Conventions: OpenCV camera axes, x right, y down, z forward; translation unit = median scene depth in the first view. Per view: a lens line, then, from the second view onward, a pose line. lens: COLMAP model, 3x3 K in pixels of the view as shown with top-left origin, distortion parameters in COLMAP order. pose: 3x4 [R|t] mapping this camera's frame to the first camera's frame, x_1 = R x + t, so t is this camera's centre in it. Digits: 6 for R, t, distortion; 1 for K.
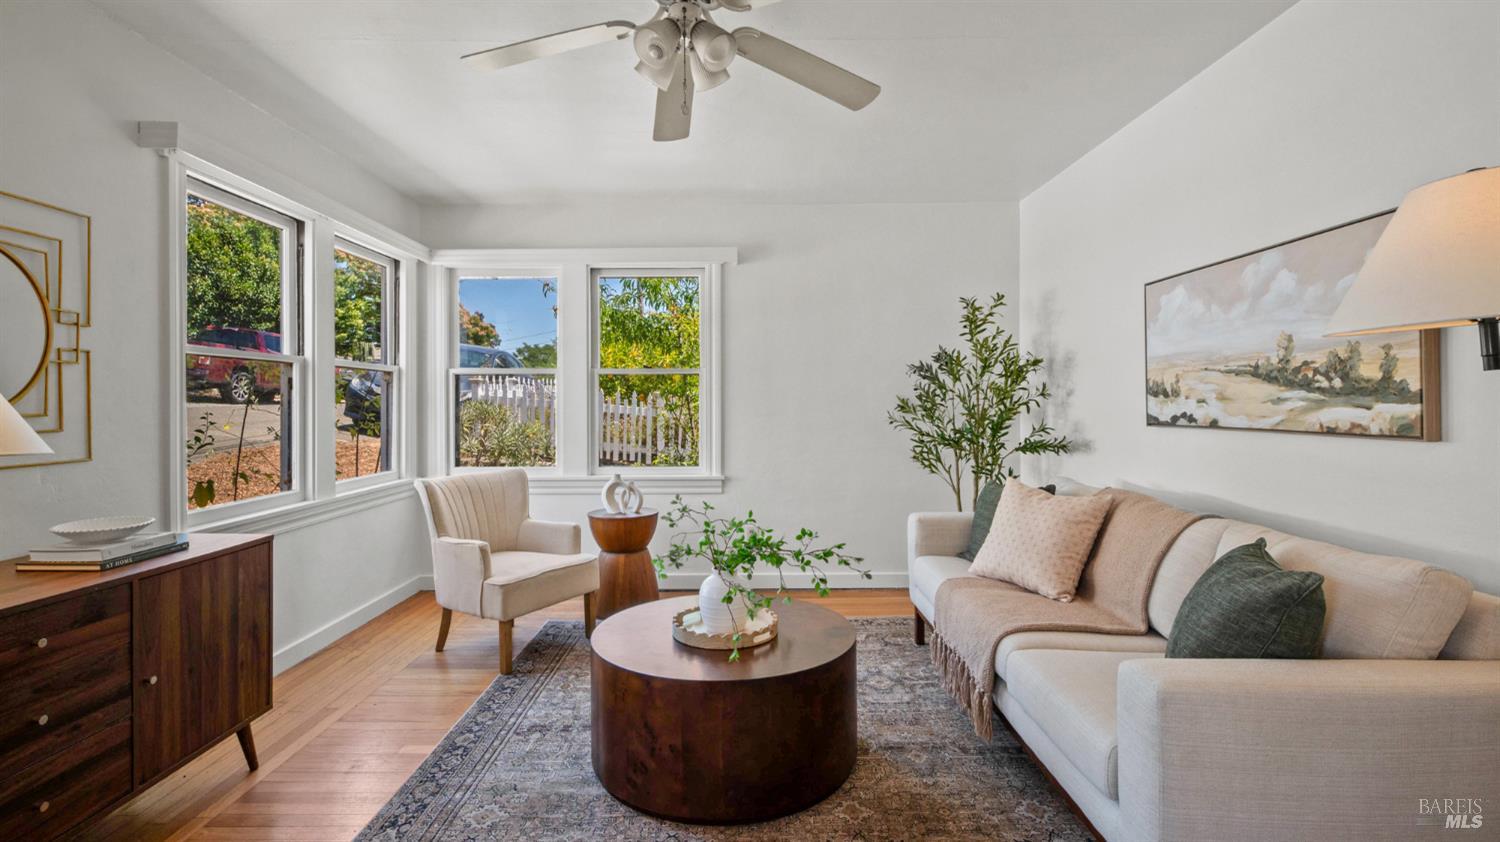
lens RADIAL K [[688.2, 0, 751.3], [0, 688.2, 415.5], [0, 0, 1]] dist [0.004891, -0.007130]
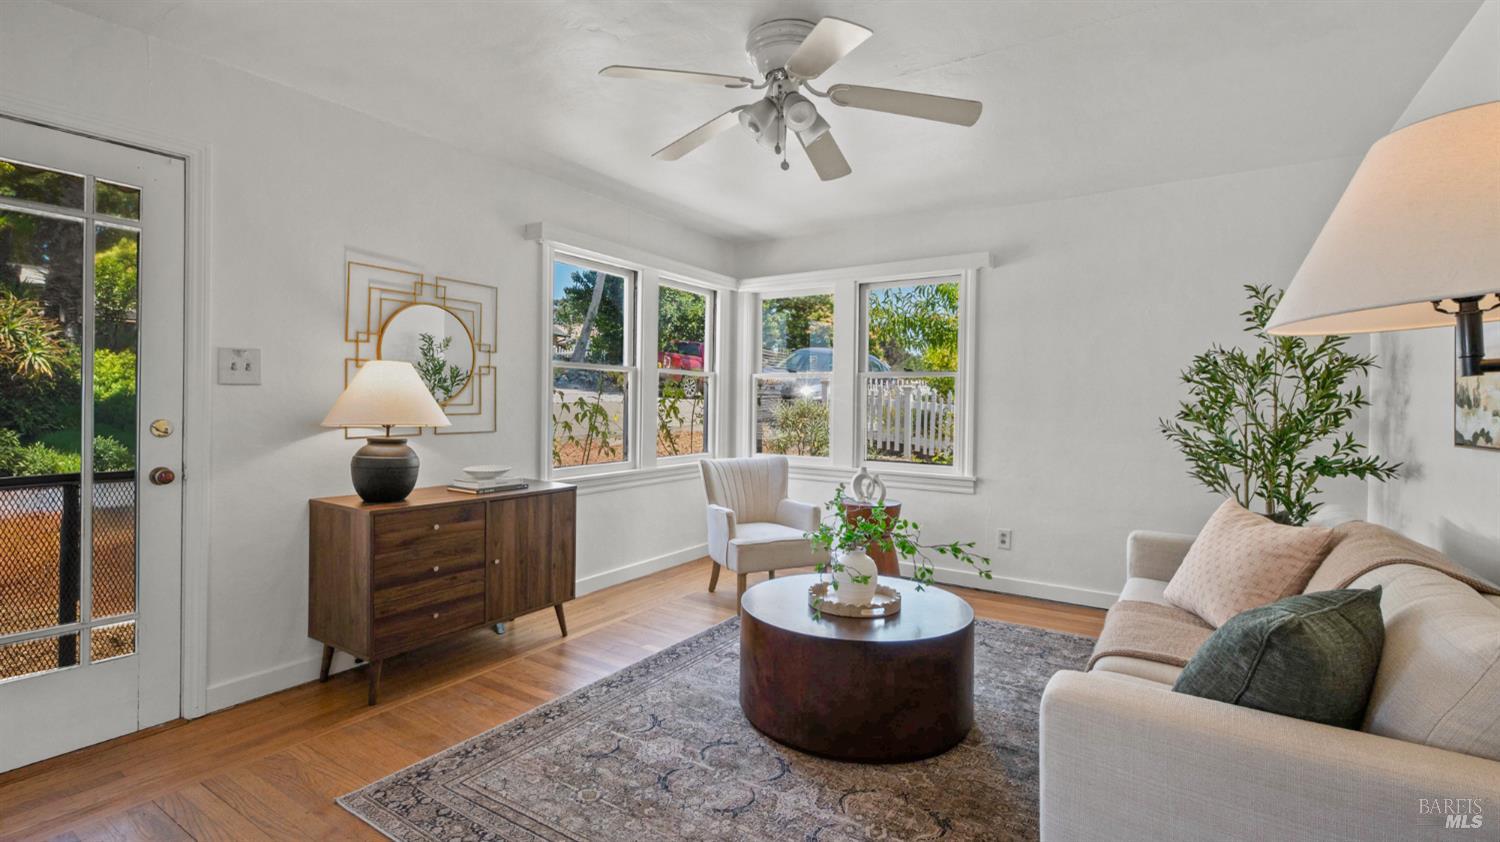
lens RADIAL K [[672.1, 0, 741.7], [0, 672.1, 421.0], [0, 0, 1]] dist [0.001124, -0.000471]
pose [[0.832891, 0.031002, -0.552568, 0.377401], [-0.026719, 0.999518, 0.015803, -0.003167], [0.552791, 0.001602, 0.833318, -0.035107]]
